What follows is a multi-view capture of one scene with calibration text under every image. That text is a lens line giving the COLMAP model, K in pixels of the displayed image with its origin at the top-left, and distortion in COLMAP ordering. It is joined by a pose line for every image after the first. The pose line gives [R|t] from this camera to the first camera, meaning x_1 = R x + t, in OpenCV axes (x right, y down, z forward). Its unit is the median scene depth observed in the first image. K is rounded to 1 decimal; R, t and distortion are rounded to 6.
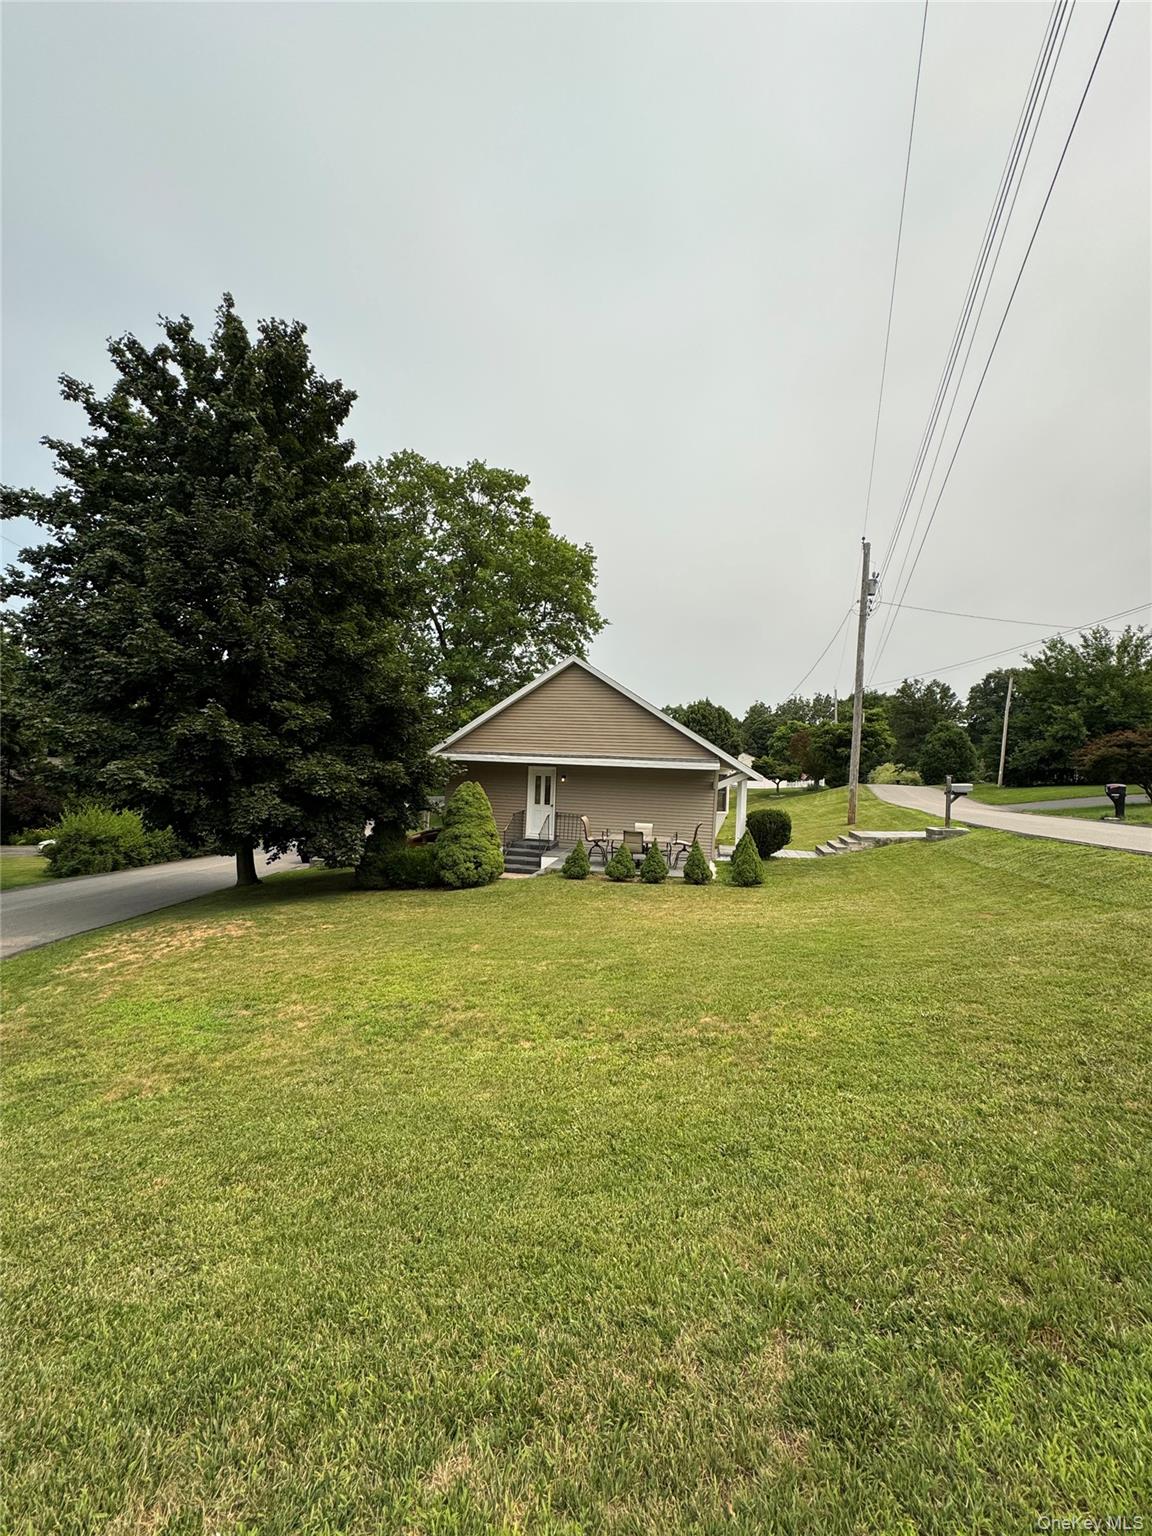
lens RADIAL K [[607.5, 0, 568.7], [0, 607.5, 768.6], [0, 0, 1]] dist [-0.001765, 0.000299]
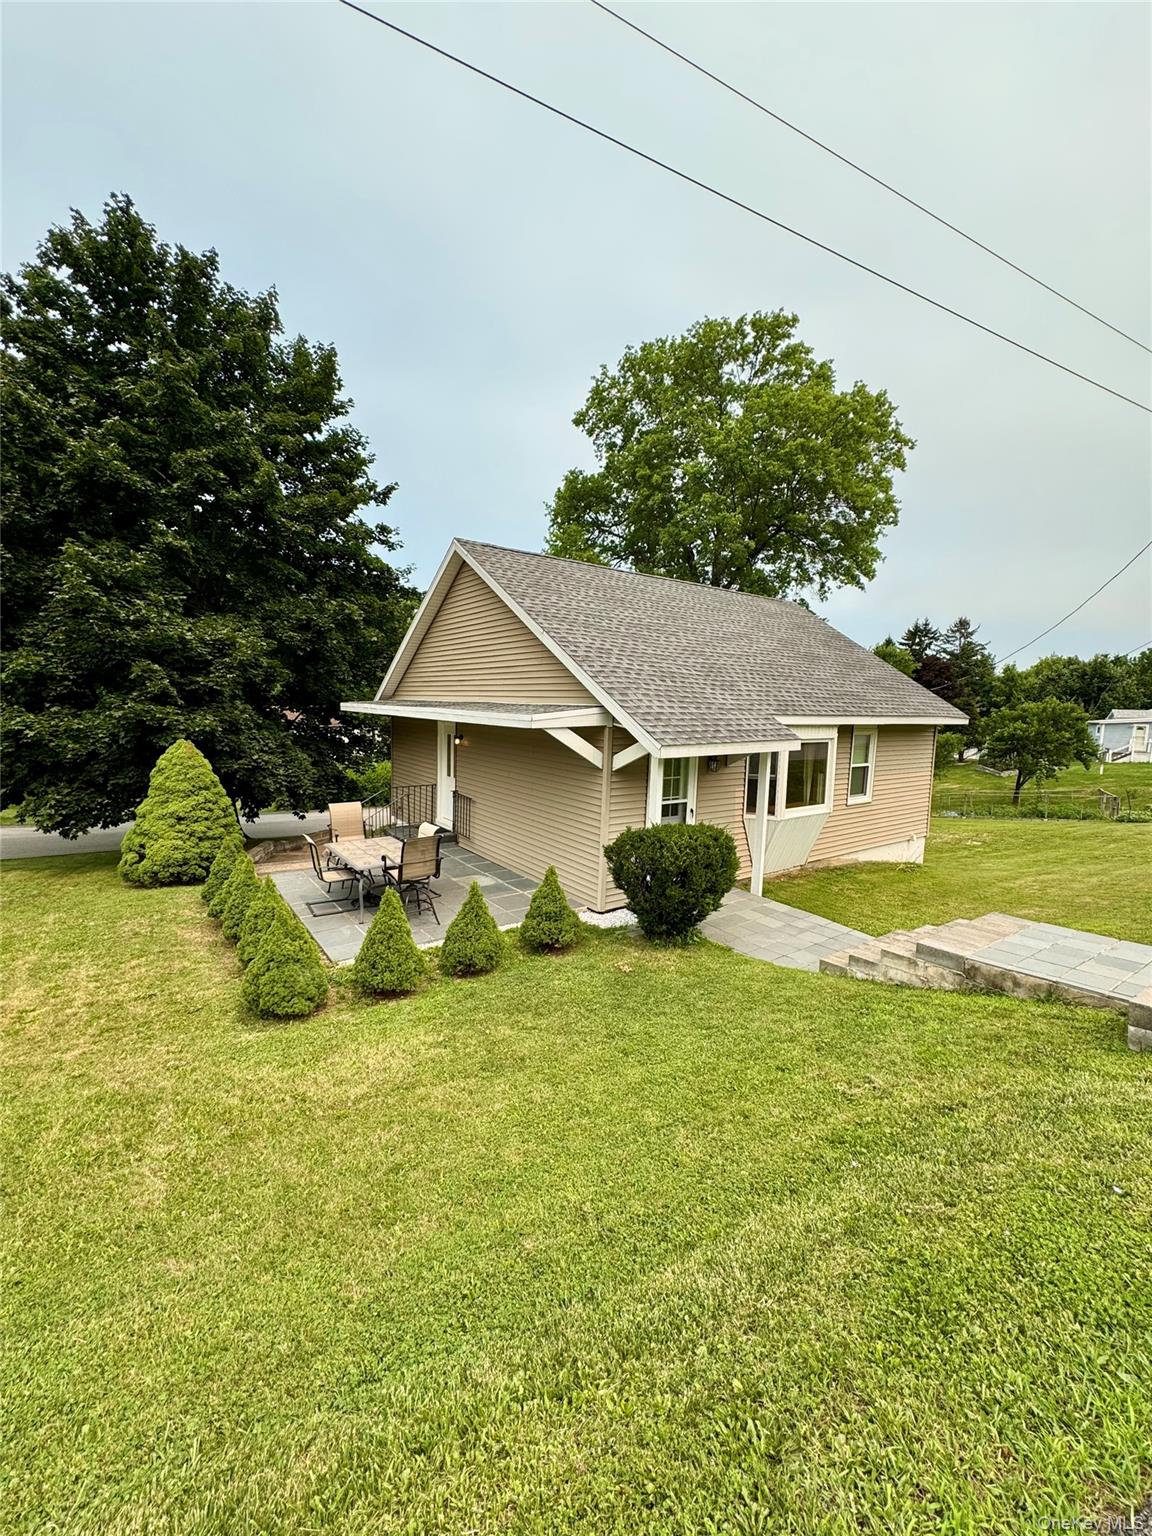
lens RADIAL K [[607.5, 0, 568.7], [0, 607.5, 768.6], [0, 0, 1]] dist [-0.001765, 0.000299]
pose [[0.759440, 0.060169, -0.647789, 0.494156], [-0.011879, 0.996830, 0.078663, -0.004865], [0.650469, -0.052044, 0.757748, 0.575776]]
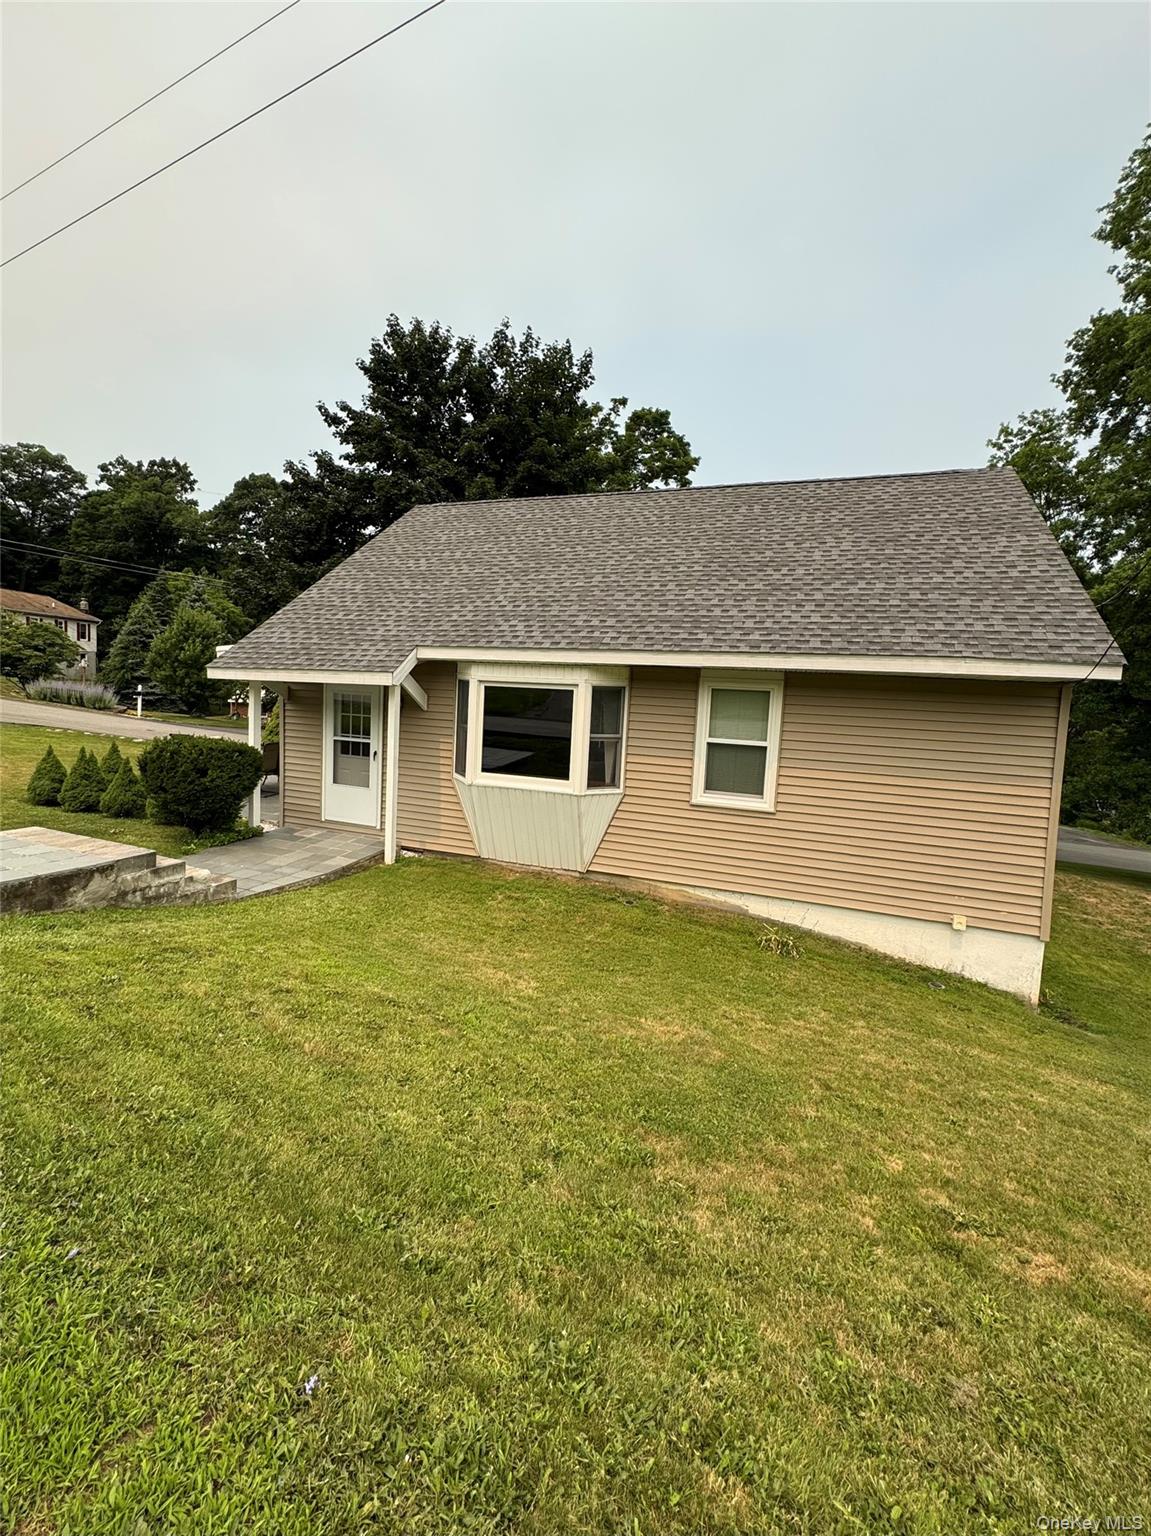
lens RADIAL K [[607.5, 0, 568.2], [0, 607.5, 768.6], [0, 0, 1]] dist [-0.001765, 0.000299]
pose [[-0.110456, 0.132007, -0.985075, 0.857272], [-0.045186, 0.989448, 0.137660, 0.020634], [0.992853, 0.059717, -0.103326, 1.746092]]
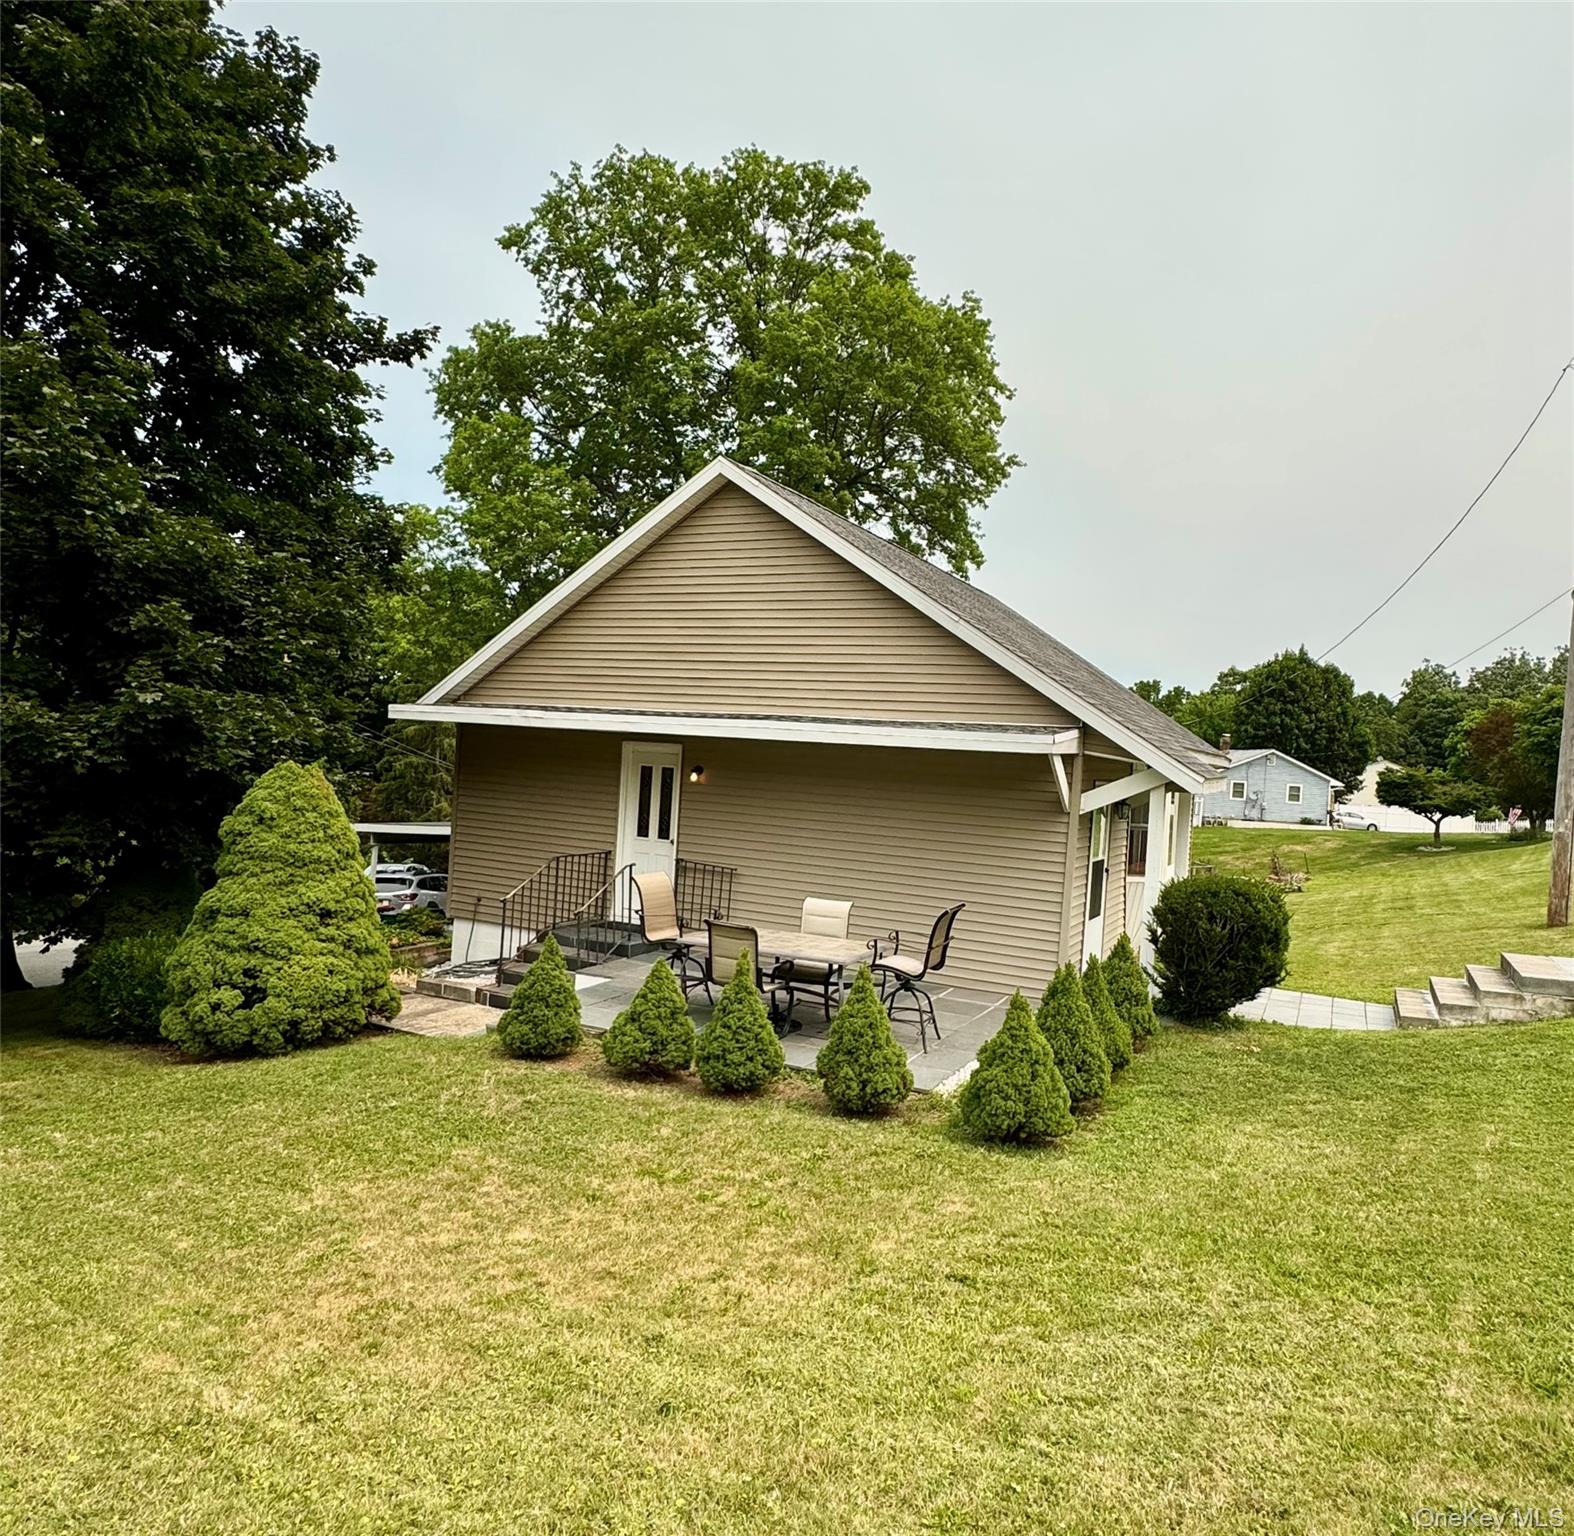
lens RADIAL K [[1067.8, 0, 830.5], [0, 1067.8, 766.6], [0, 0, 1]] dist [-0.000805, -0.003666]
pose [[0.976588, 0.025419, -0.213612, 0.220541], [-0.028620, 0.999519, -0.011906, 0.017346], [0.213206, 0.017741, 0.976846, 0.339433]]
